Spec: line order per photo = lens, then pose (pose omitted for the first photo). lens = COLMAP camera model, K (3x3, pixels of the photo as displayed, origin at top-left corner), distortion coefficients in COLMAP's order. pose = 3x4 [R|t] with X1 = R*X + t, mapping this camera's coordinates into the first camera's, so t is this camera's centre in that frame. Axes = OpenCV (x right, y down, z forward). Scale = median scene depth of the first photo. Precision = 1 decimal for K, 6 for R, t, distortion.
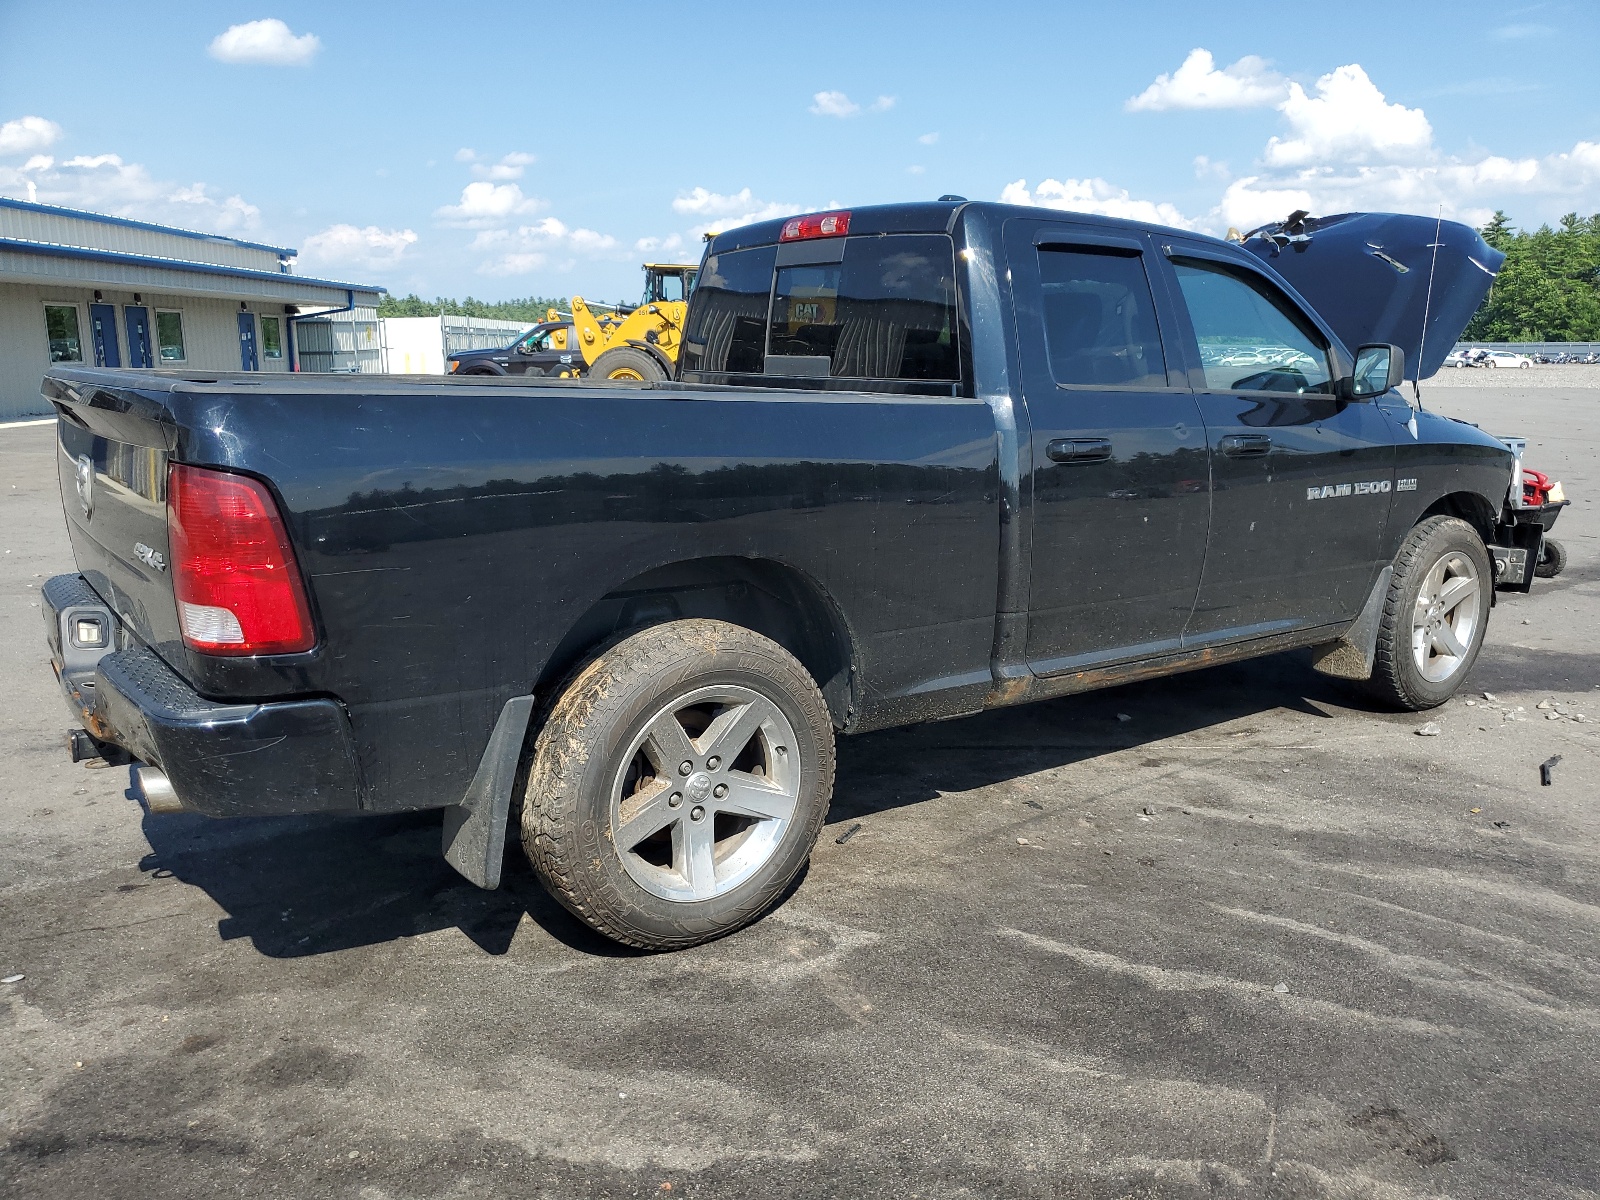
lens RADIAL K [[1242.5, 0, 833.2], [0, 1242.5, 601.1], [0, 0, 1]] dist [0.119896, -0.135220]
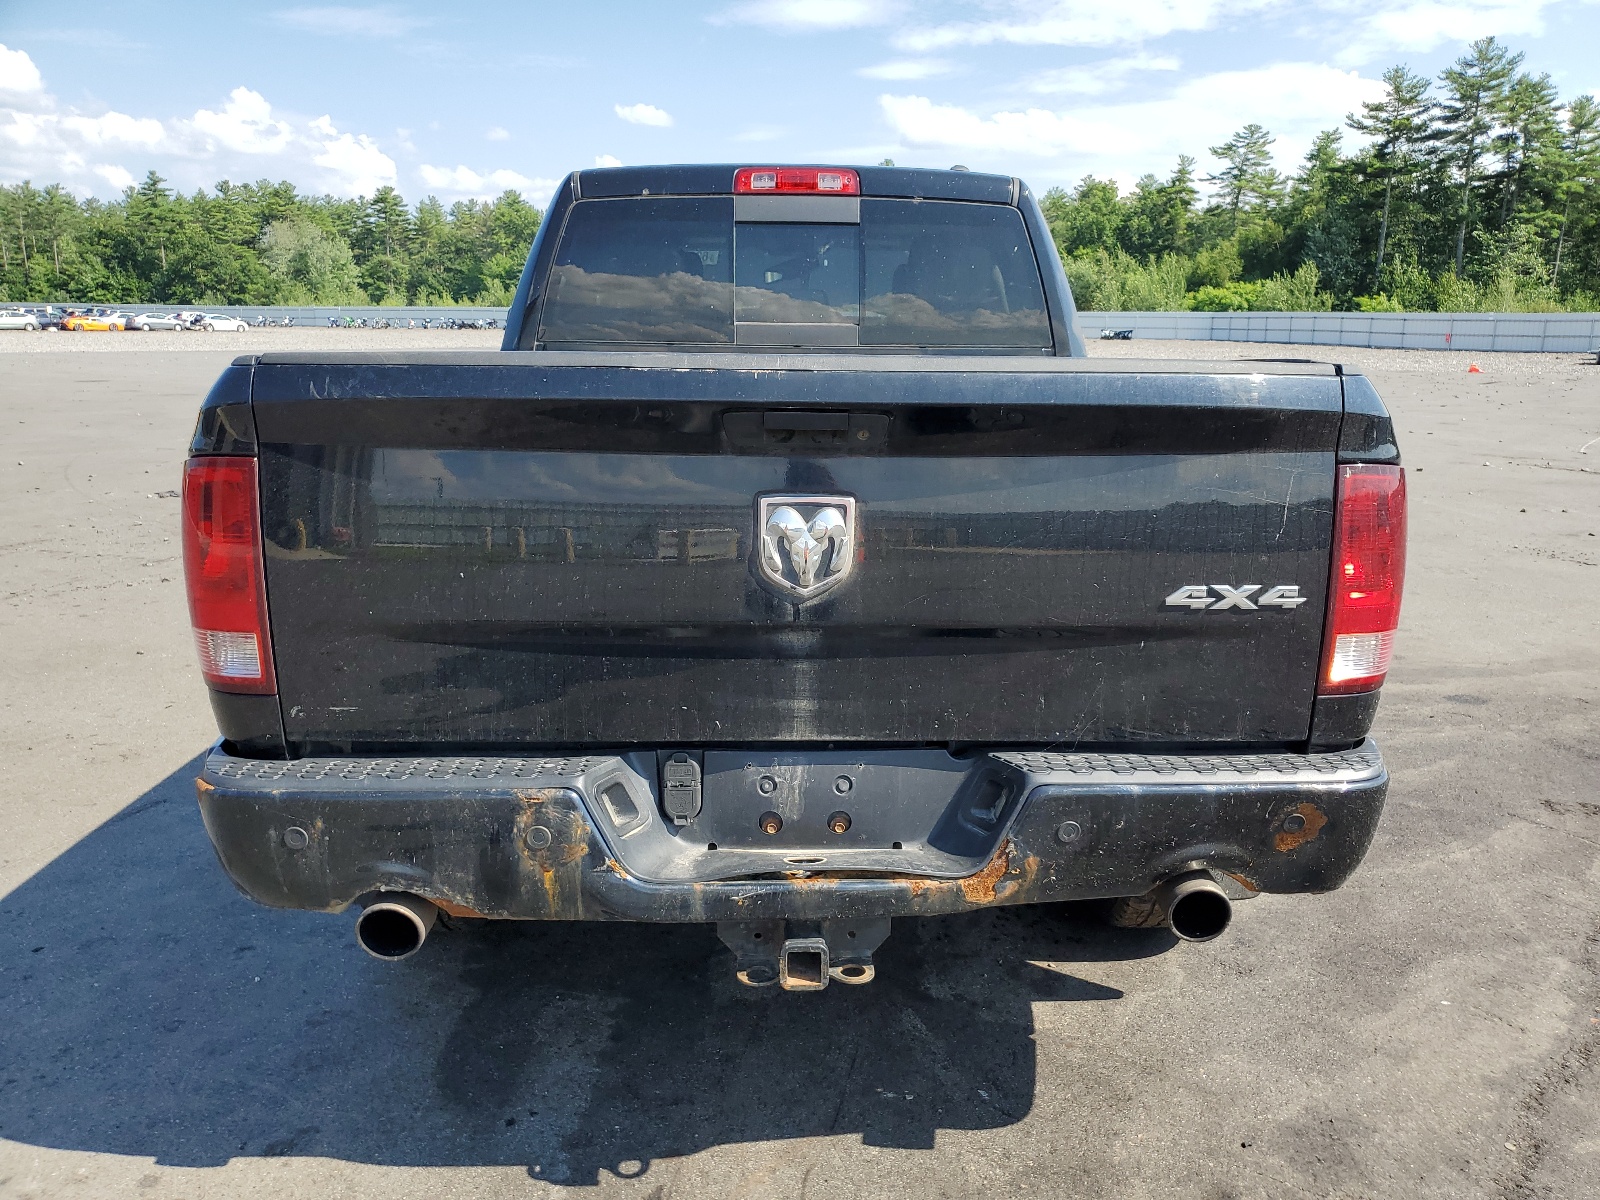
lens RADIAL K [[1242.5, 0, 833.2], [0, 1242.5, 601.1], [0, 0, 1]] dist [0.119896, -0.135220]
pose [[0.565962, -0.177851, 0.805019, -0.697905], [0.155172, 0.981982, 0.107855, -0.082649], [-0.809697, 0.063875, 0.583362, 0.413147]]
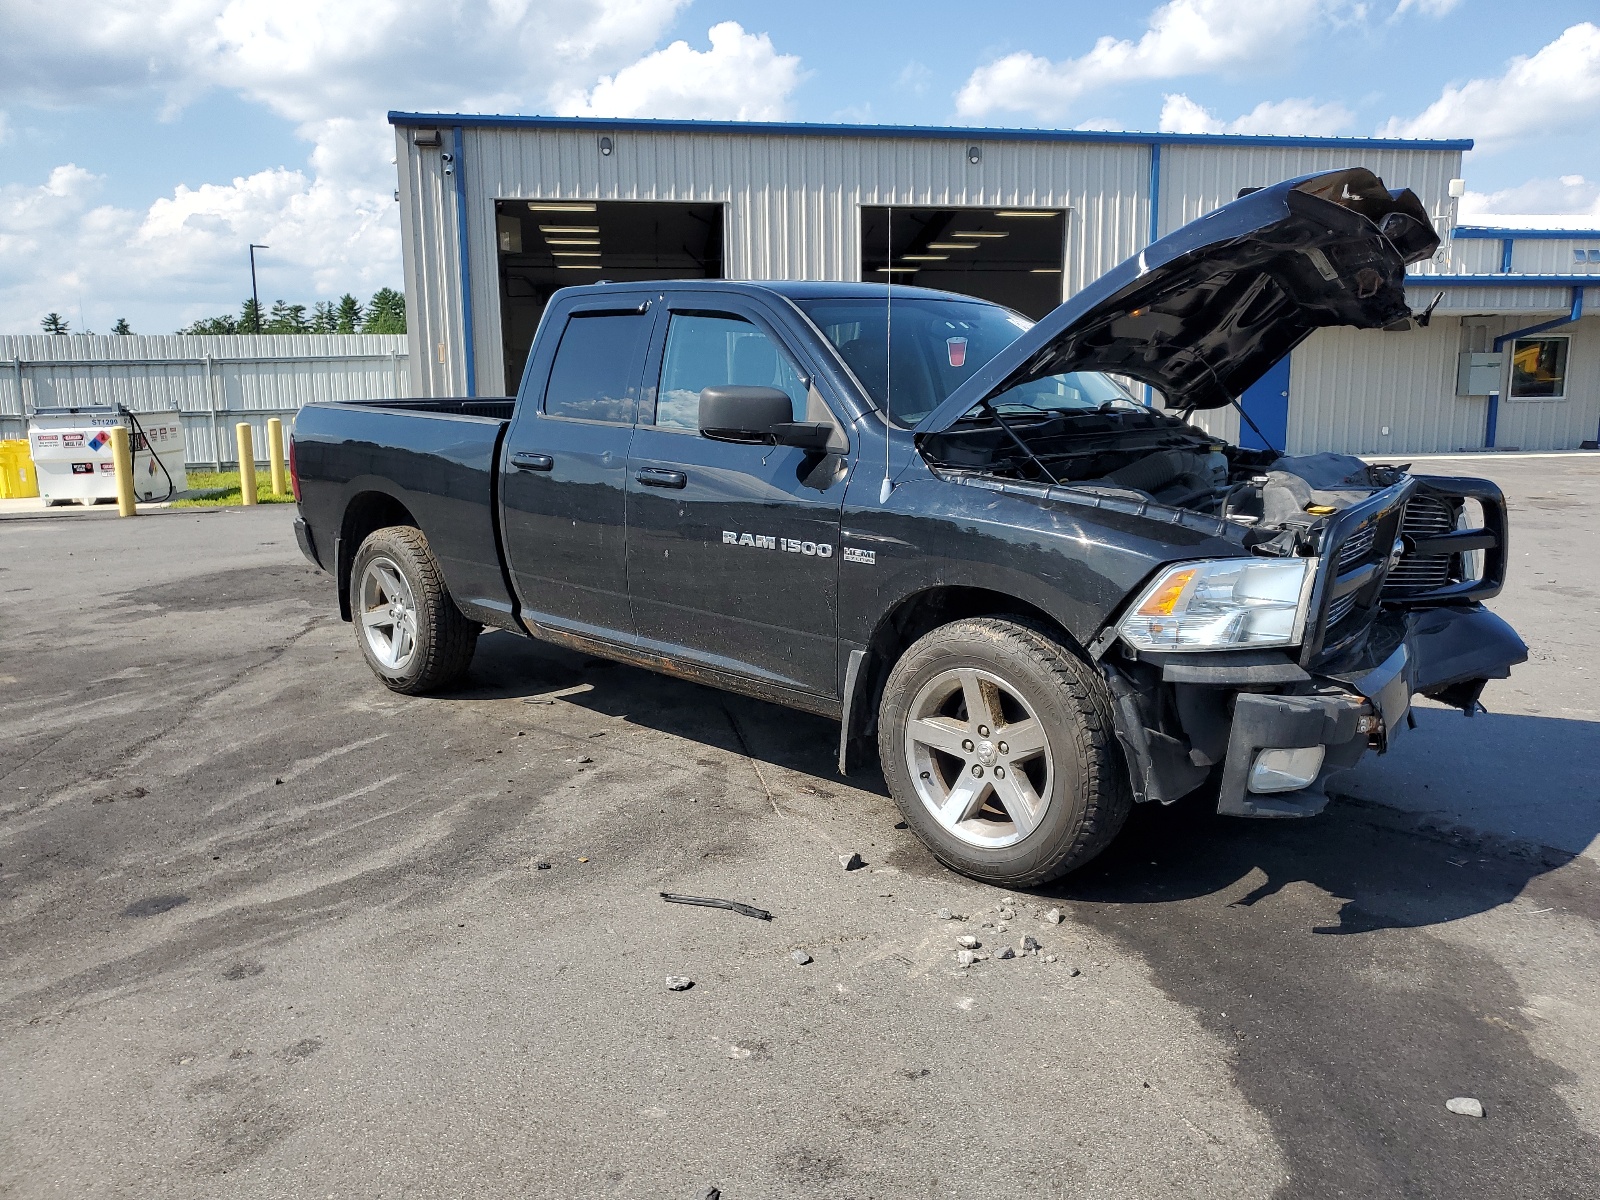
lens RADIAL K [[1242.5, 0, 833.2], [0, 1242.5, 601.1], [0, 0, 1]] dist [0.119896, -0.135220]
pose [[0.141840, 0.166131, -0.975849, 1.284415], [-0.175946, 0.974350, 0.140302, -0.178637], [0.974127, 0.151797, 0.167432, 0.881916]]
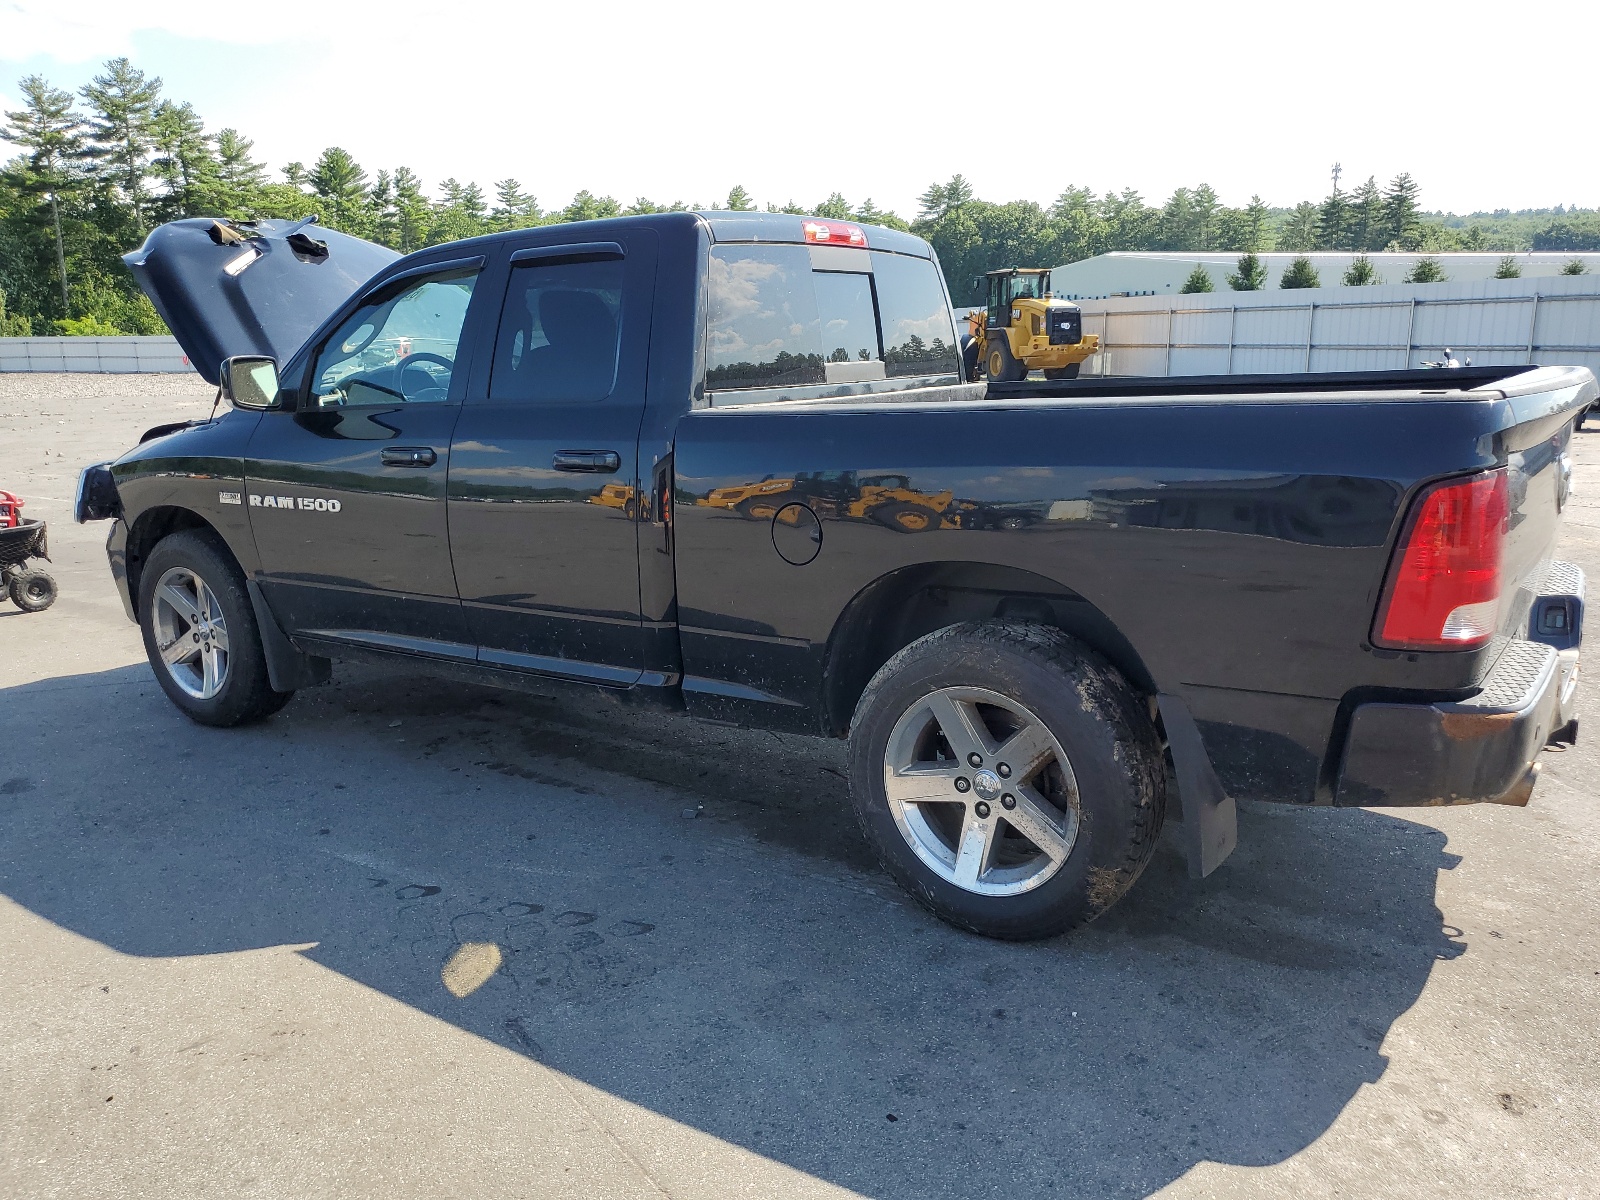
lens RADIAL K [[1242.5, 0, 833.2], [0, 1242.5, 601.1], [0, 0, 1]] dist [0.119896, -0.135220]
pose [[-0.347826, -0.190690, 0.917962, -0.880612], [0.199753, 0.941545, 0.271278, -0.258709], [-0.916033, 0.277723, -0.289403, 1.216737]]
